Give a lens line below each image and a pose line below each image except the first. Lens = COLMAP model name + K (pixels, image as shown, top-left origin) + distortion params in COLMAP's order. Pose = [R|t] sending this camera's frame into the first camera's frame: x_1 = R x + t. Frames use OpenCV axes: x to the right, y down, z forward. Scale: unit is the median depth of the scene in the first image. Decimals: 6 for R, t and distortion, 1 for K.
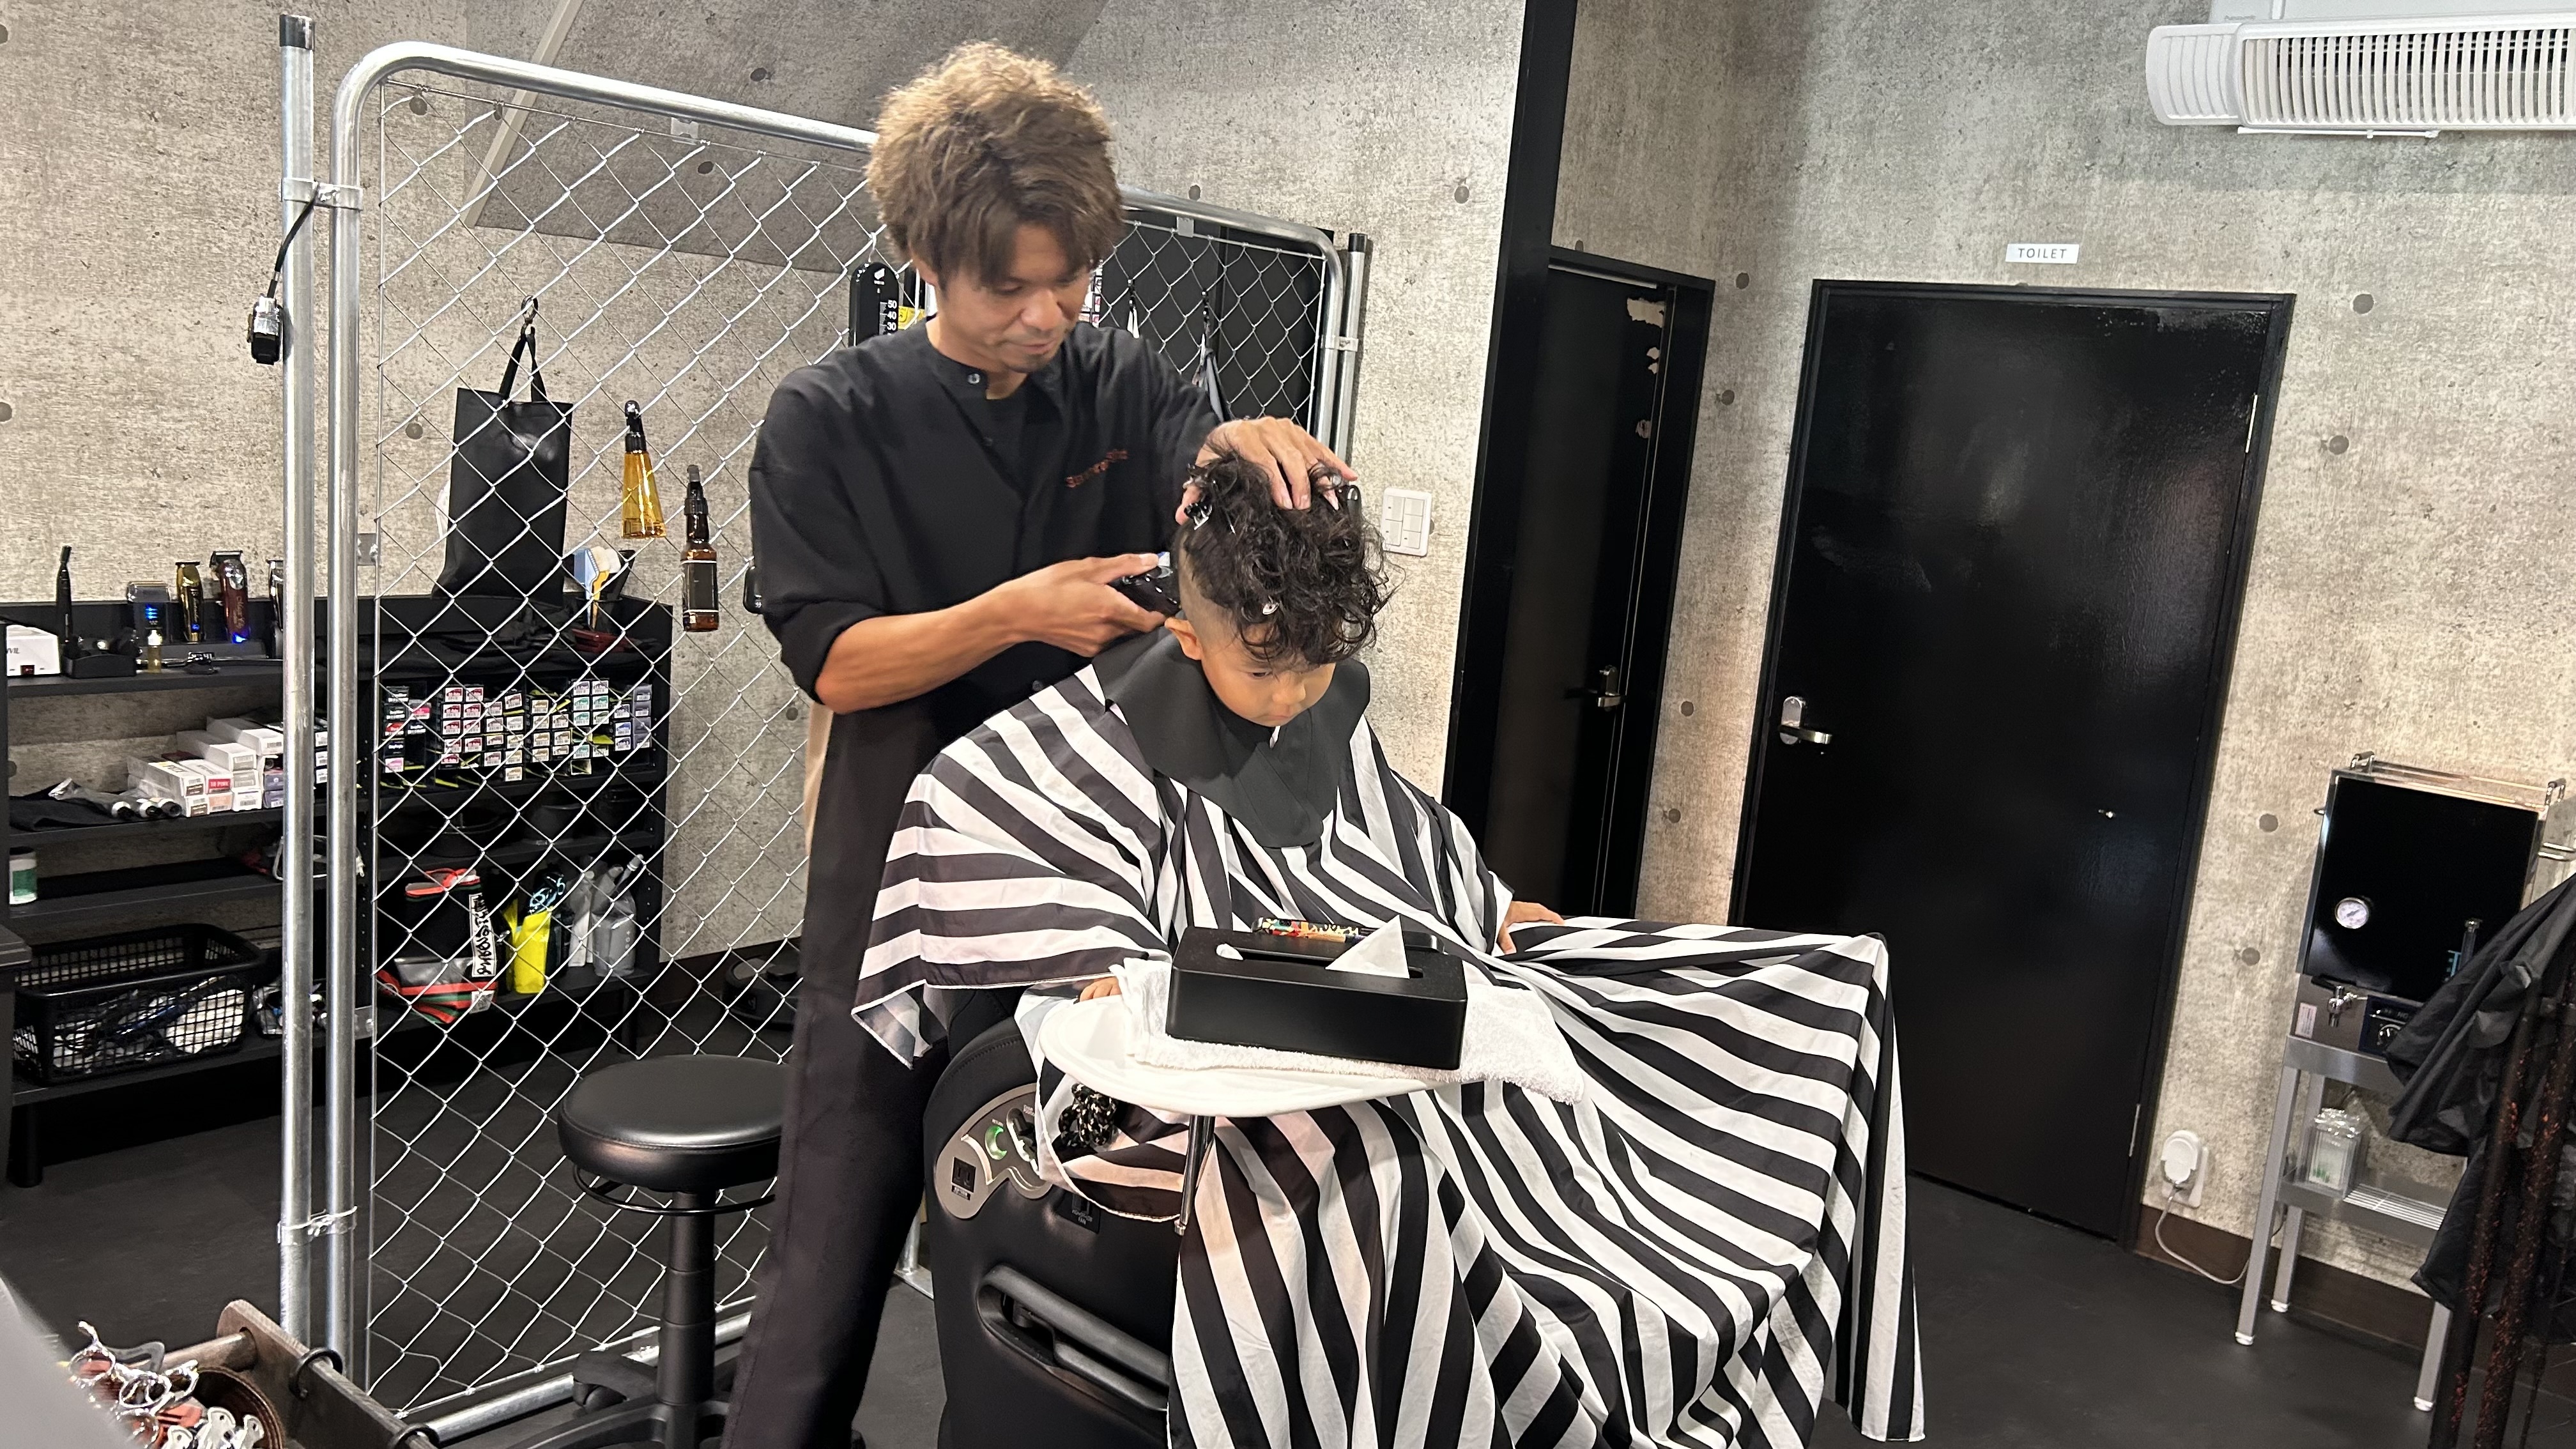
lens RADIAL K [[1847.8, 0, 1286.7], [0, 1847.8, 697.1], [0, 0, 1]] dist [0.001267, -0.002368]
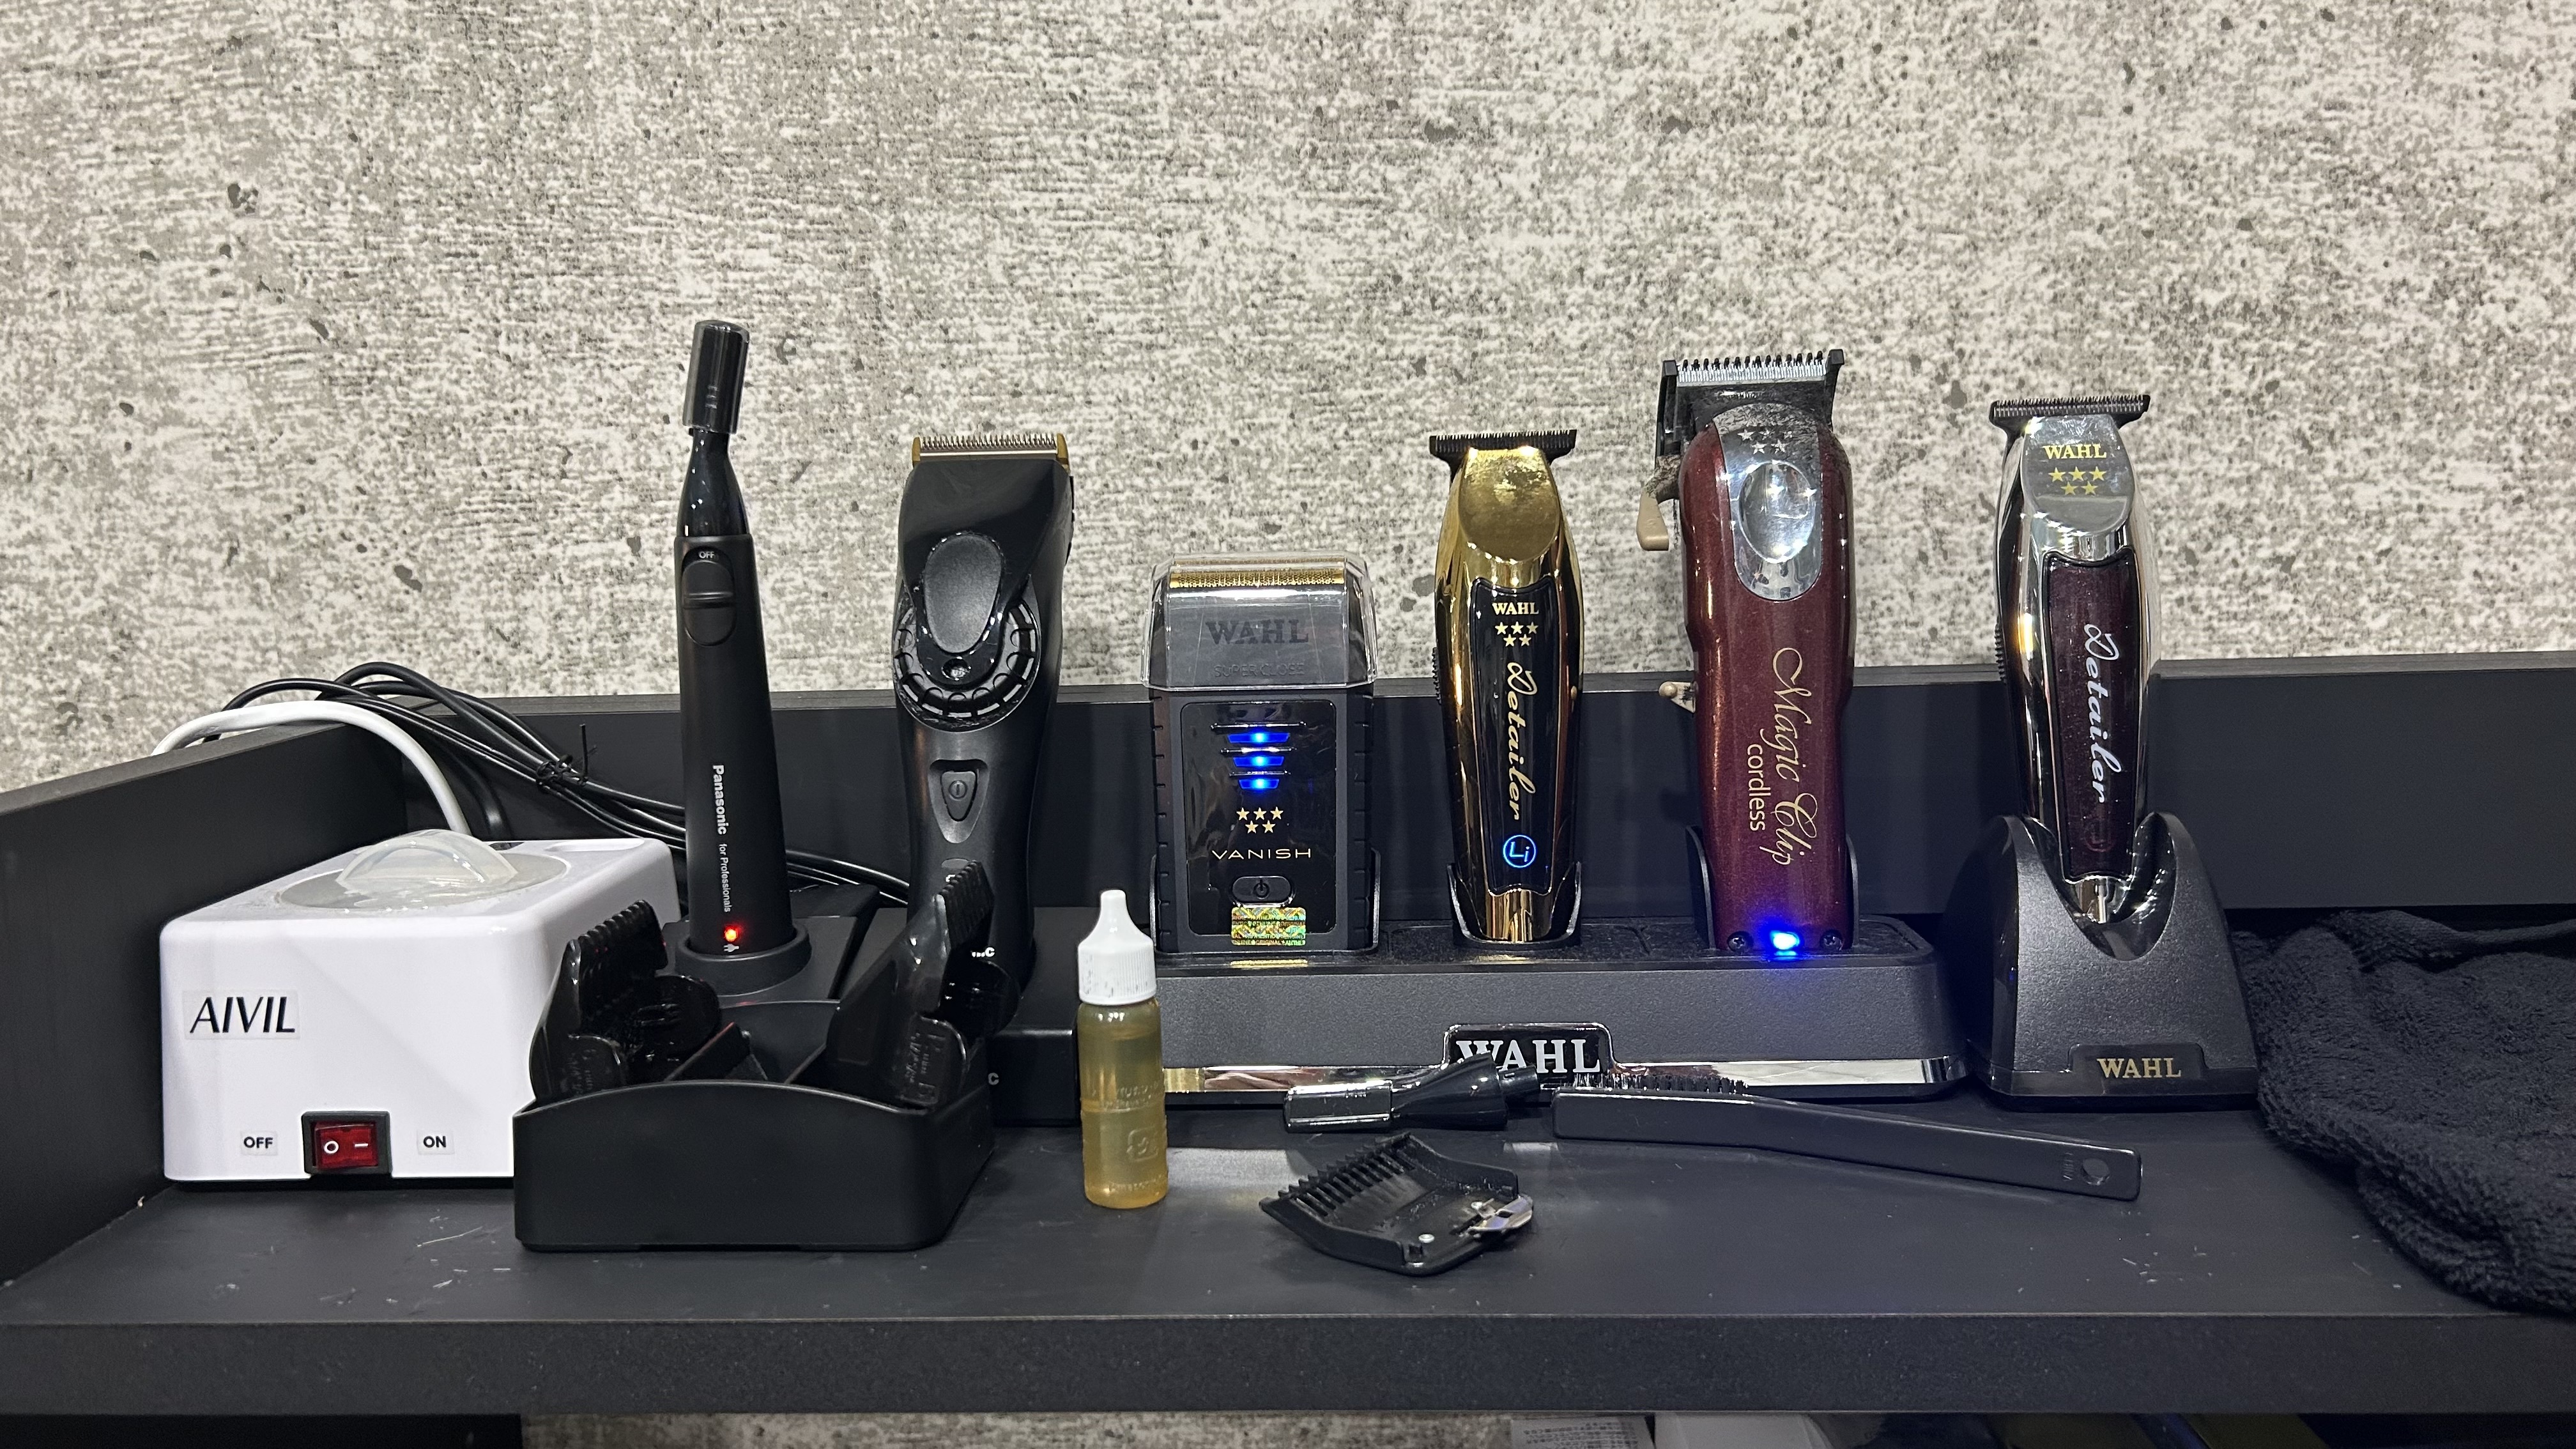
lens RADIAL K [[2004.5, 0, 1288.0], [0, 2004.5, 724.5], [0, 0, 1]] dist [0.004173, -0.009343]
pose [[0.581255, 0.003676, -0.813713, -0.466943], [-0.044692, 0.998625, -0.027413, -0.043195], [0.812493, 0.052300, 0.580620, 0.887134]]
